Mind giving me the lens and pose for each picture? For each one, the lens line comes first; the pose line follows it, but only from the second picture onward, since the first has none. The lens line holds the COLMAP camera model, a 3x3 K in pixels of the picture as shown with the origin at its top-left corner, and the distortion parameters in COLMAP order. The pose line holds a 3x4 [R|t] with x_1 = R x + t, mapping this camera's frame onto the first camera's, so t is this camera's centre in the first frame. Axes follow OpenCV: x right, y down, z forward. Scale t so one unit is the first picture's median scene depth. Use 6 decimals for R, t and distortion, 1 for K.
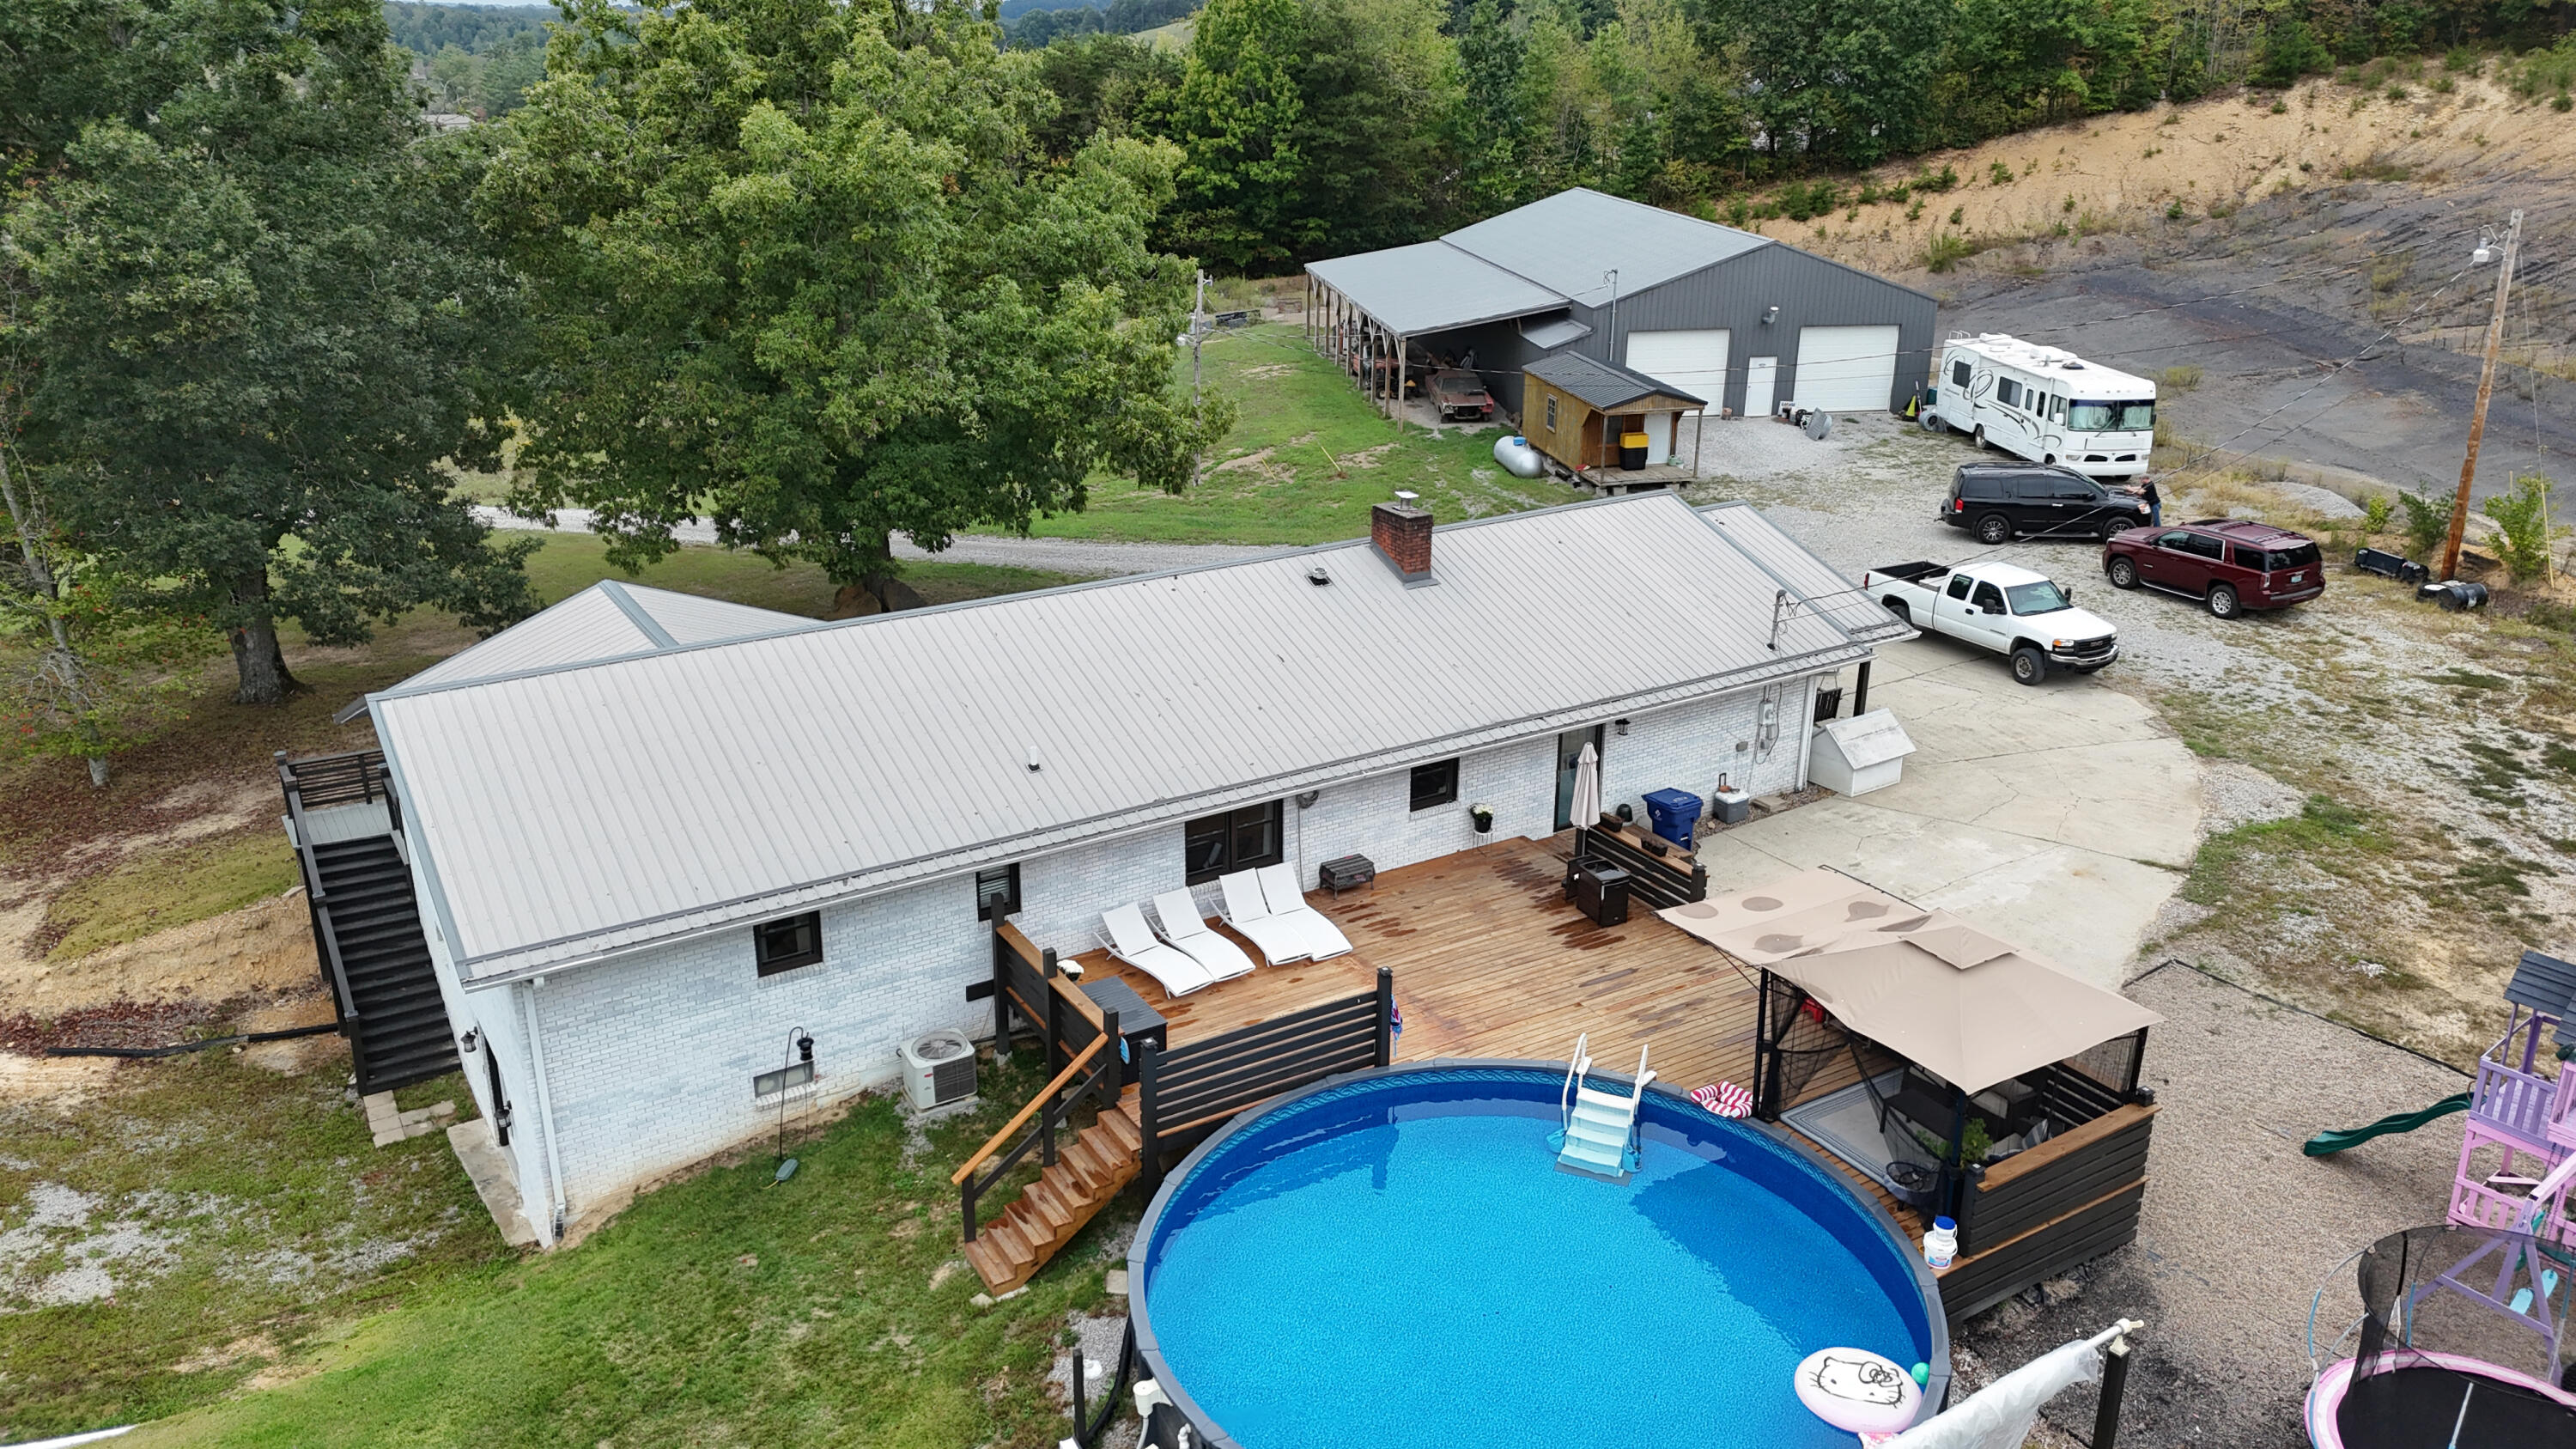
lens RADIAL K [[1872.2, 0, 1288.0], [0, 1872.2, 724.5], [0, 0, 1]] dist [0.072418, -0.072290]
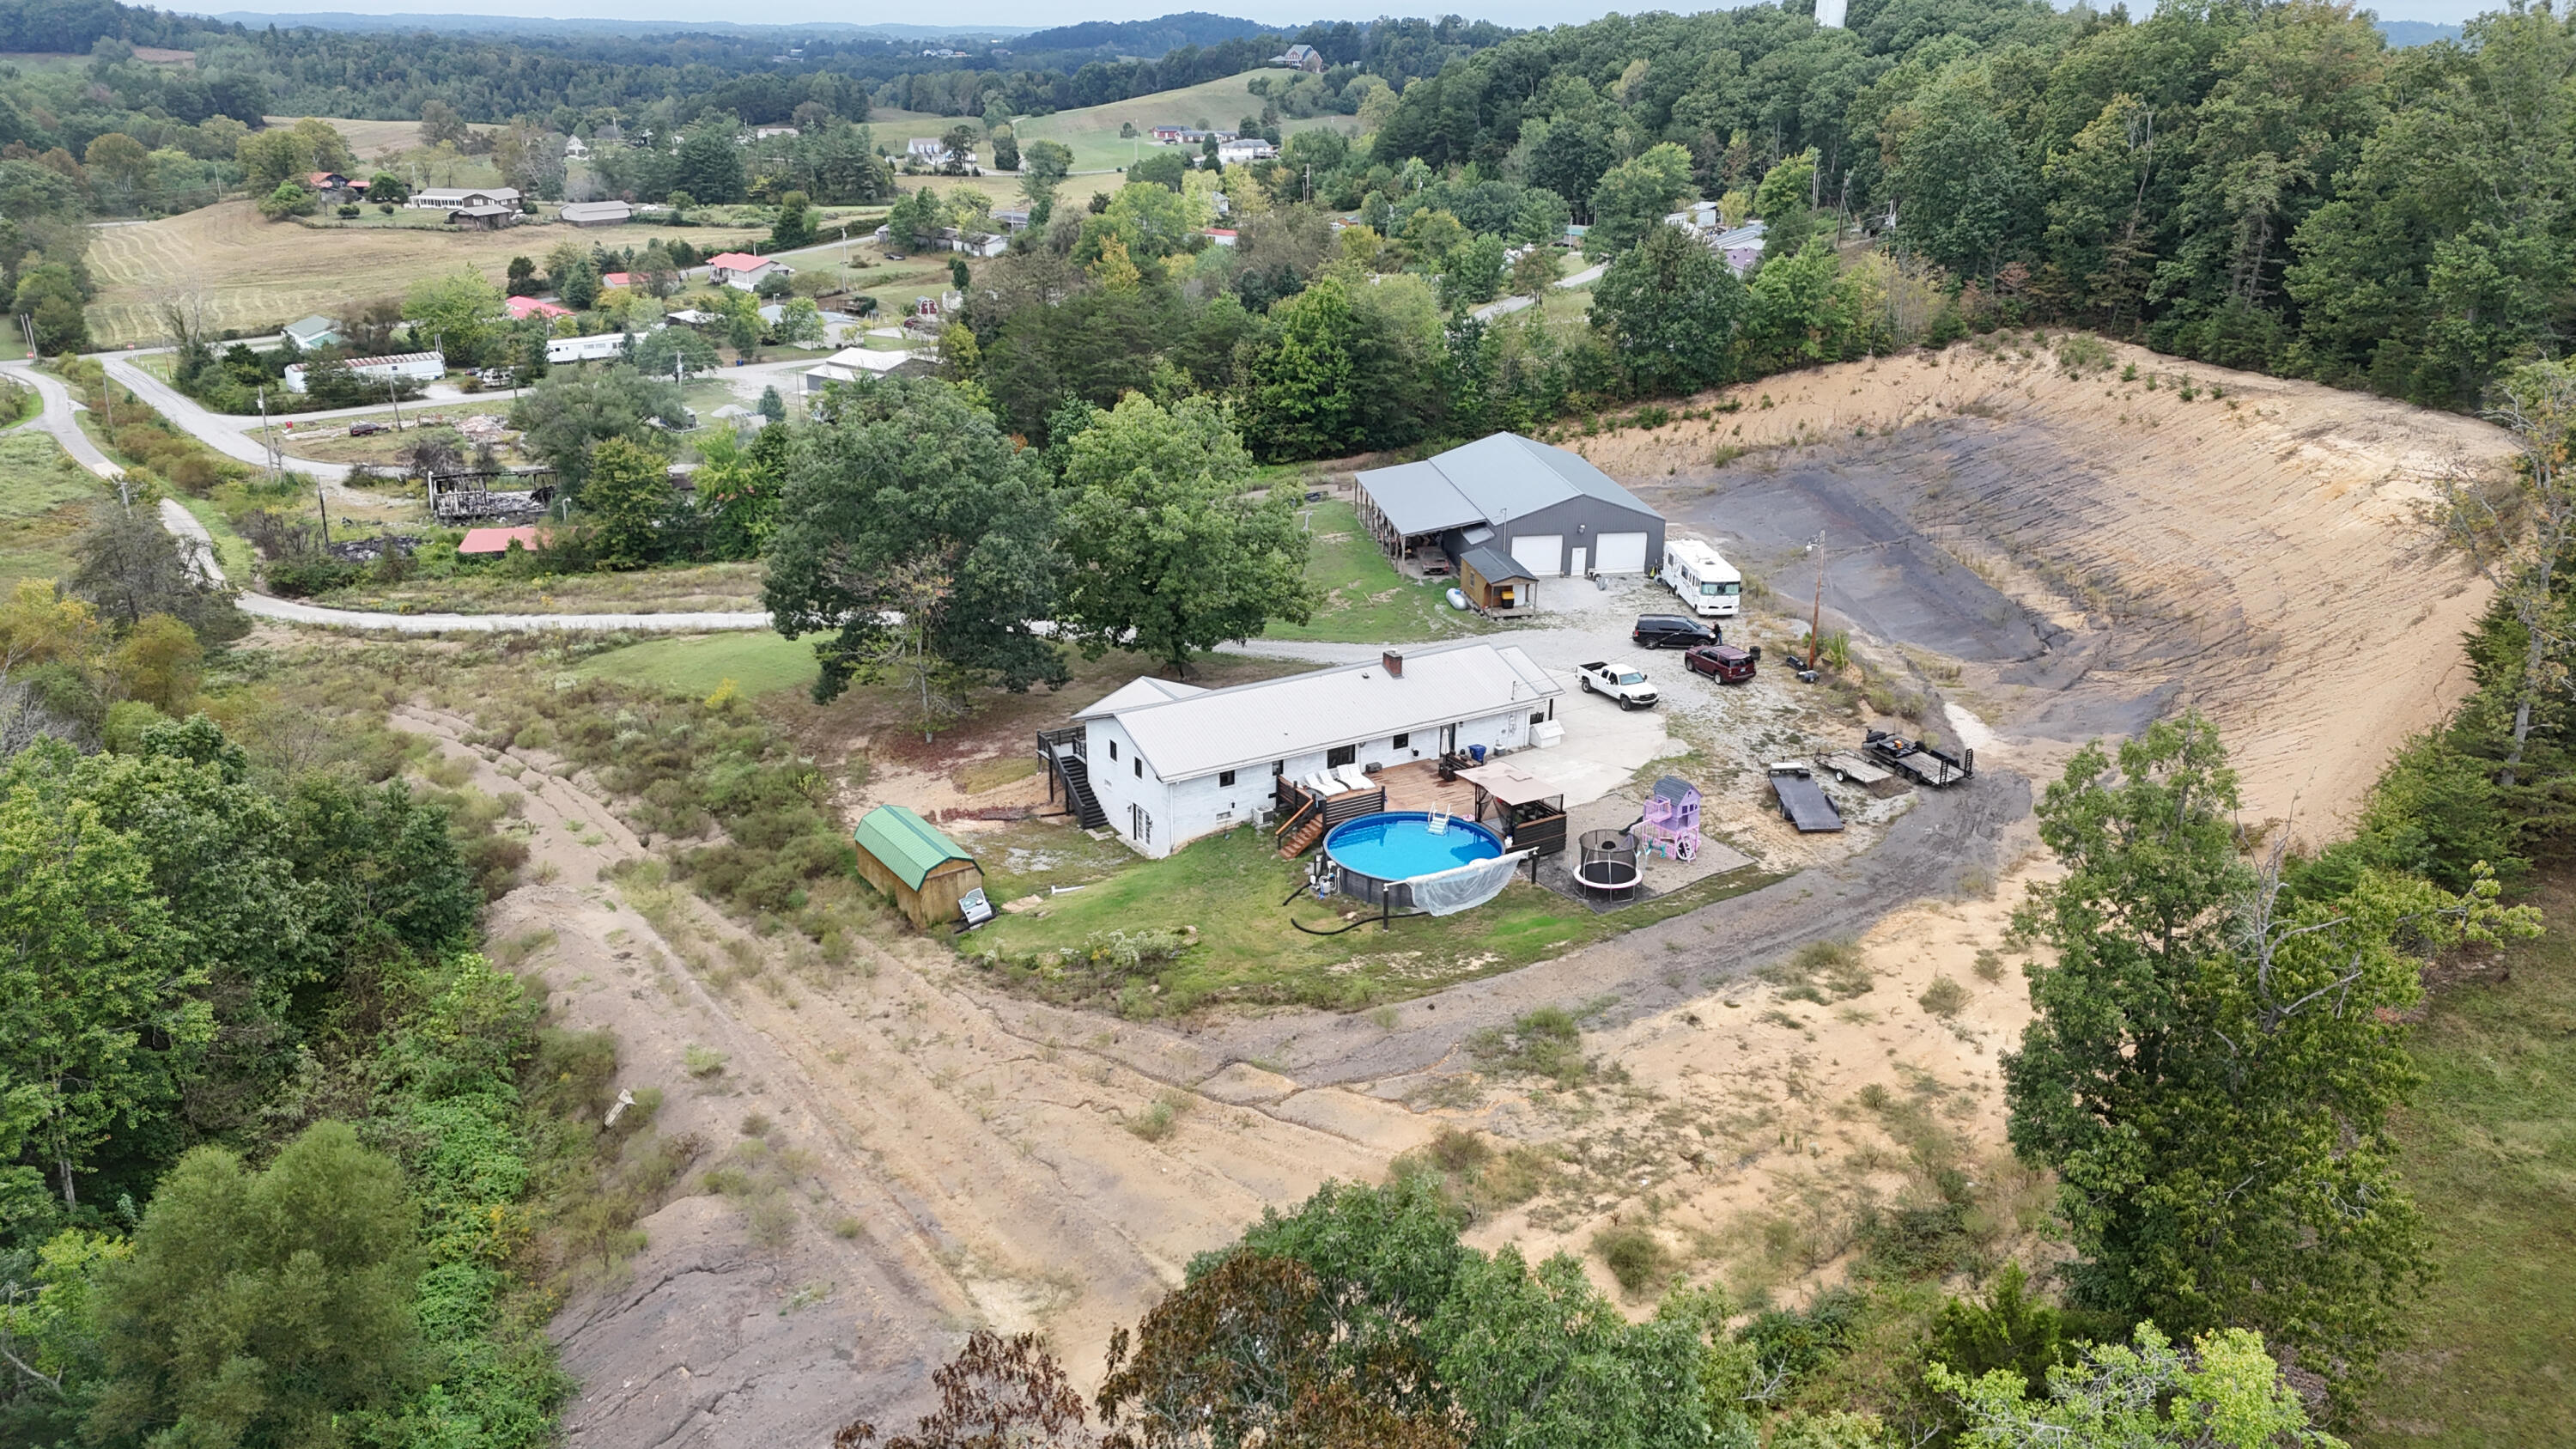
lens RADIAL K [[1872.2, 0, 1288.0], [0, 1872.2, 724.5], [0, 0, 1]] dist [0.072418, -0.072290]
pose [[0.999839, 0.006904, -0.016573, -0.038881], [-0.006966, 0.999969, -0.003673, 0.009439], [0.016547, 0.003788, 0.999856, -1.356949]]
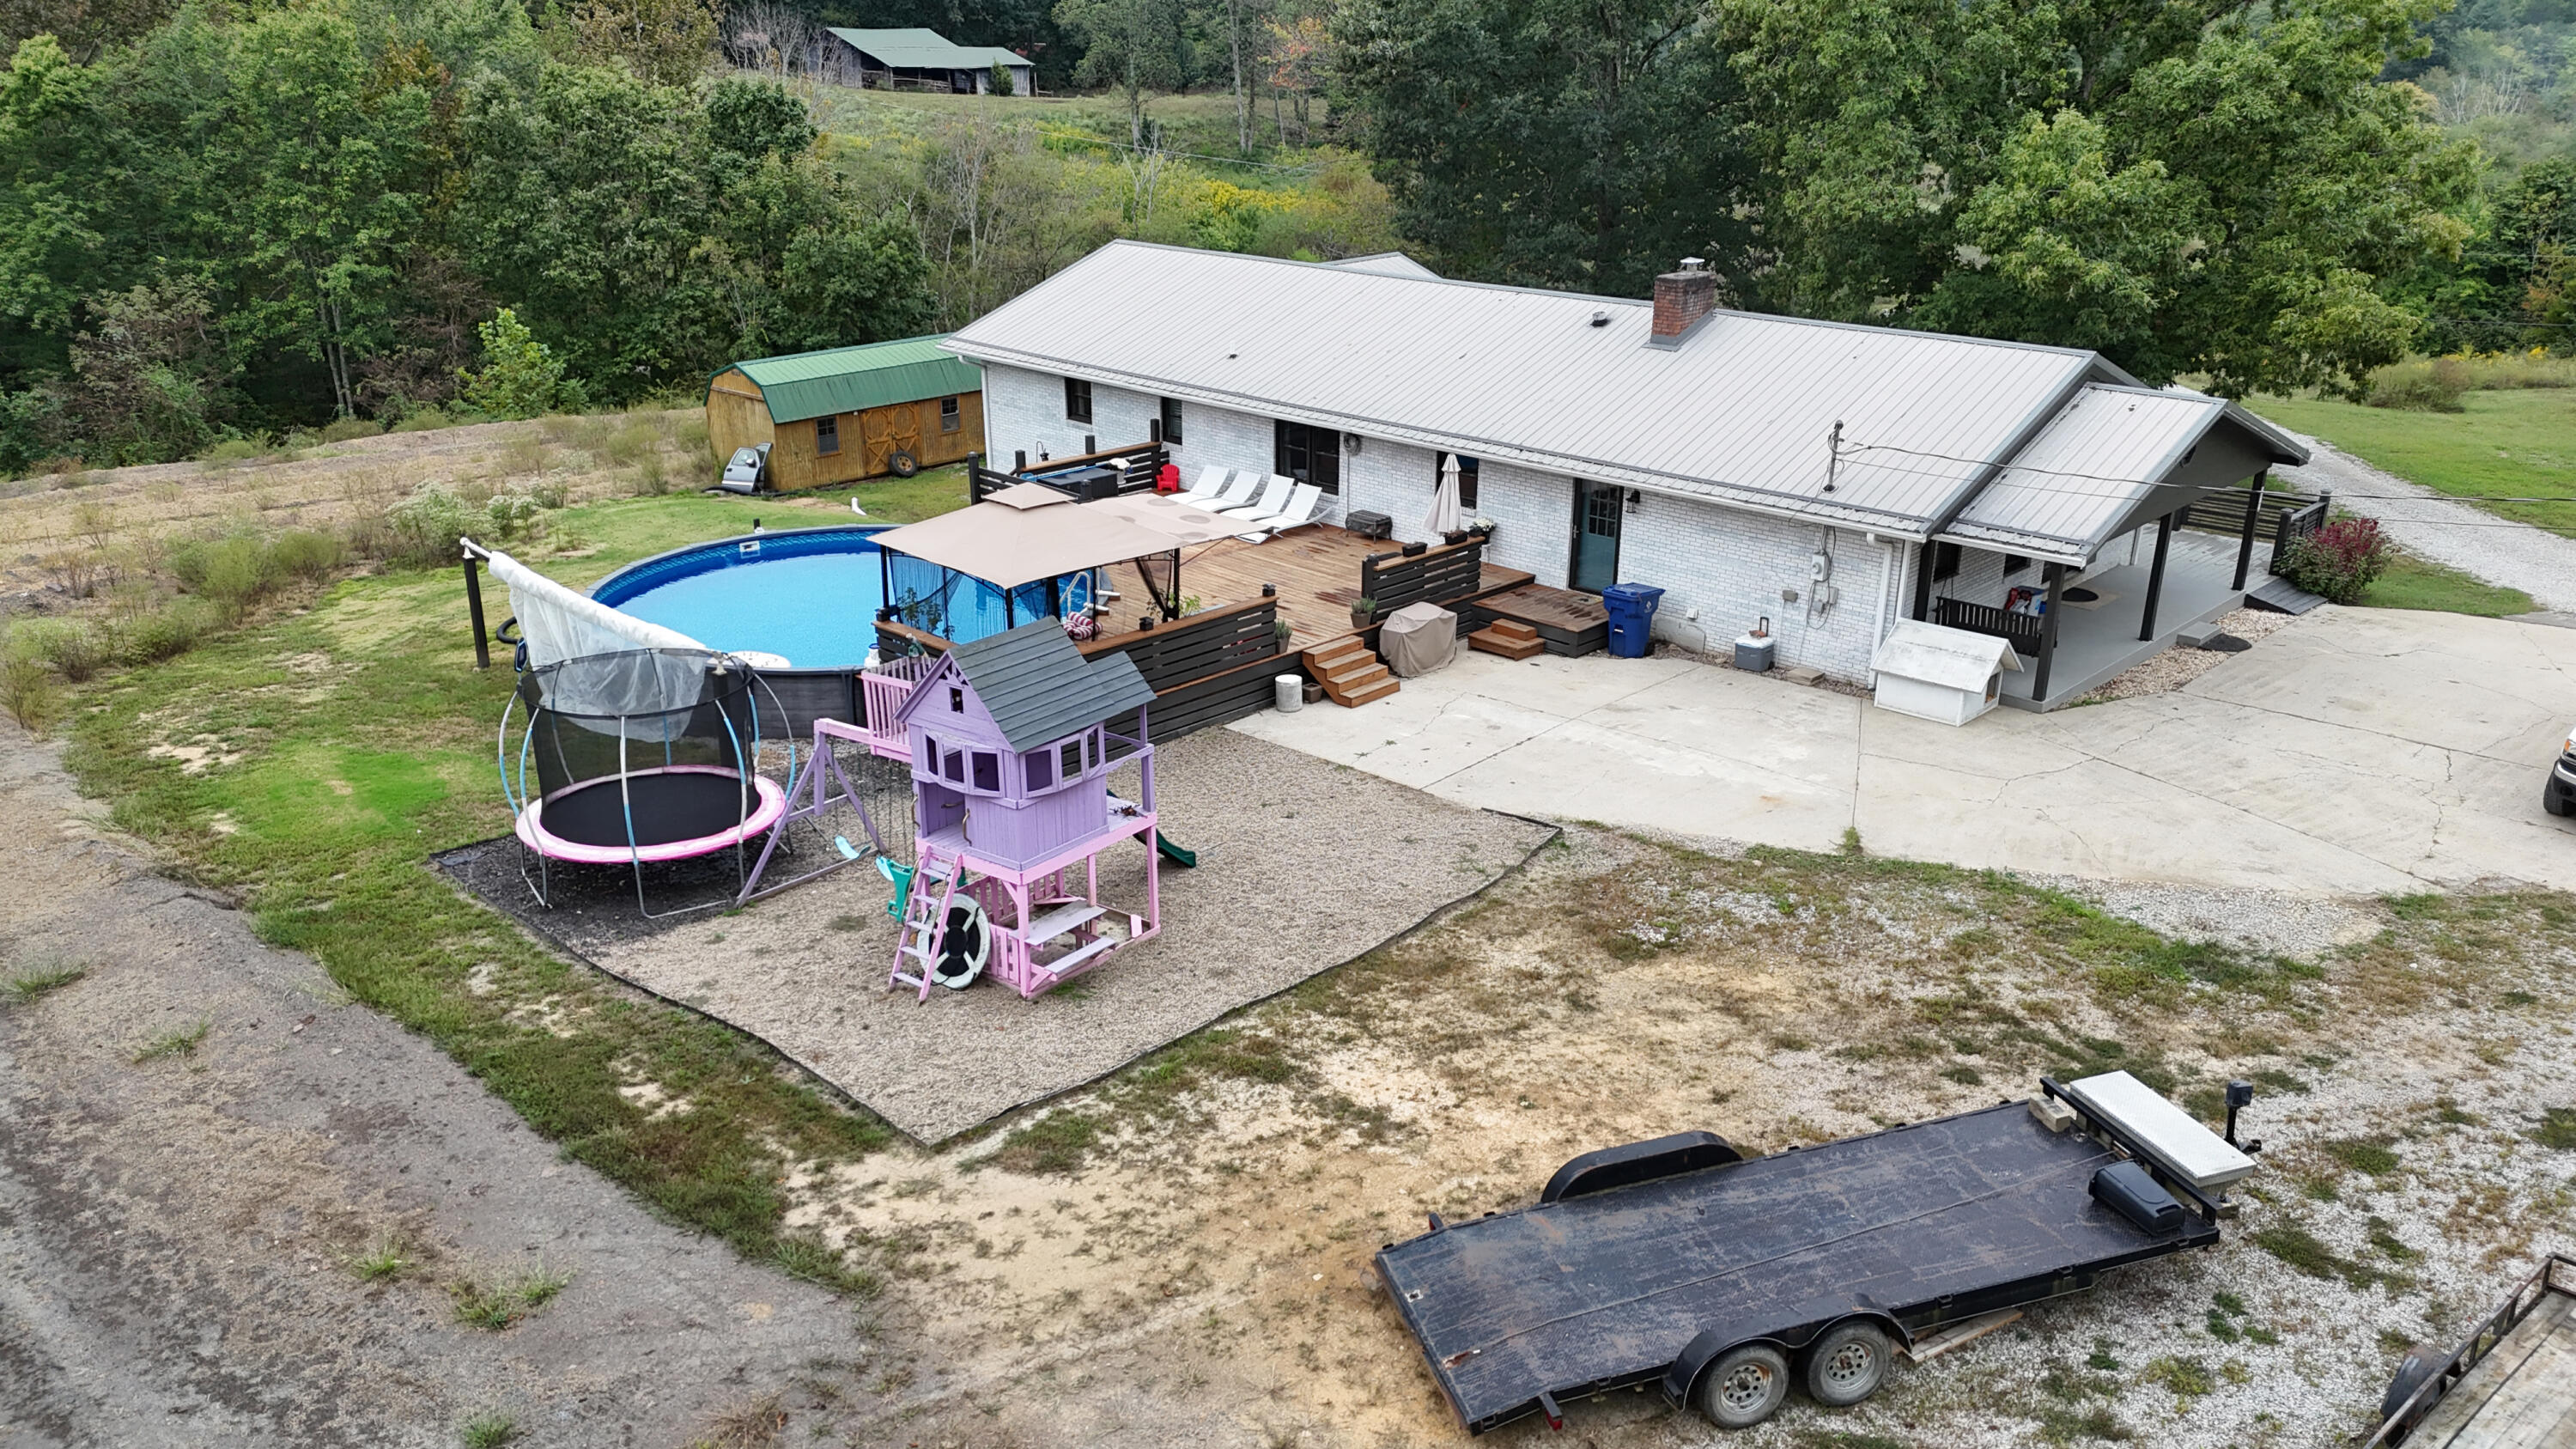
lens RADIAL K [[1872.2, 0, 1288.0], [0, 1872.2, 724.5], [0, 0, 1]] dist [0.072418, -0.072290]
pose [[0.237395, 0.335566, -0.911613, 0.672167], [-0.338826, 0.908108, 0.246041, -0.047332], [0.910407, 0.250469, 0.329279, 0.338118]]
